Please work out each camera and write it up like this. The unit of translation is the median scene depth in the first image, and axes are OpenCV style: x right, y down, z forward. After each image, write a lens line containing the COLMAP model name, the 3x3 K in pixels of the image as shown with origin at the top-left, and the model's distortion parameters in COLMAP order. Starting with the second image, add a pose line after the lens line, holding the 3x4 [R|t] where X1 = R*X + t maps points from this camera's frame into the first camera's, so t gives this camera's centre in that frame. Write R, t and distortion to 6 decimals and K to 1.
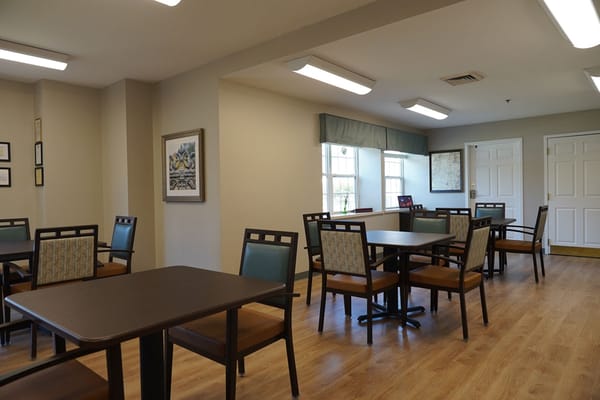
lens RADIAL K [[416.5, 0, 299.3], [0, 416.5, 202.3], [0, 0, 1]] dist [-0.021535, 0.012174]
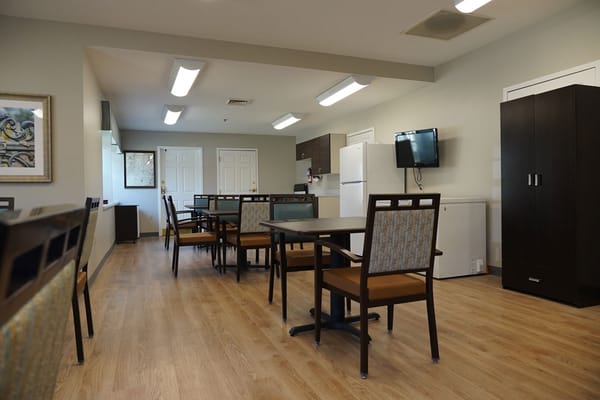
lens RADIAL K [[416.5, 0, 299.7], [0, 416.5, 197.2], [0, 0, 1]] dist [-0.021535, 0.012174]
pose [[0.472983, 0.008556, 0.881030, -0.493913], [0.022155, 0.999521, -0.021601, 0.038864], [-0.880793, 0.029736, 0.472567, 0.111740]]
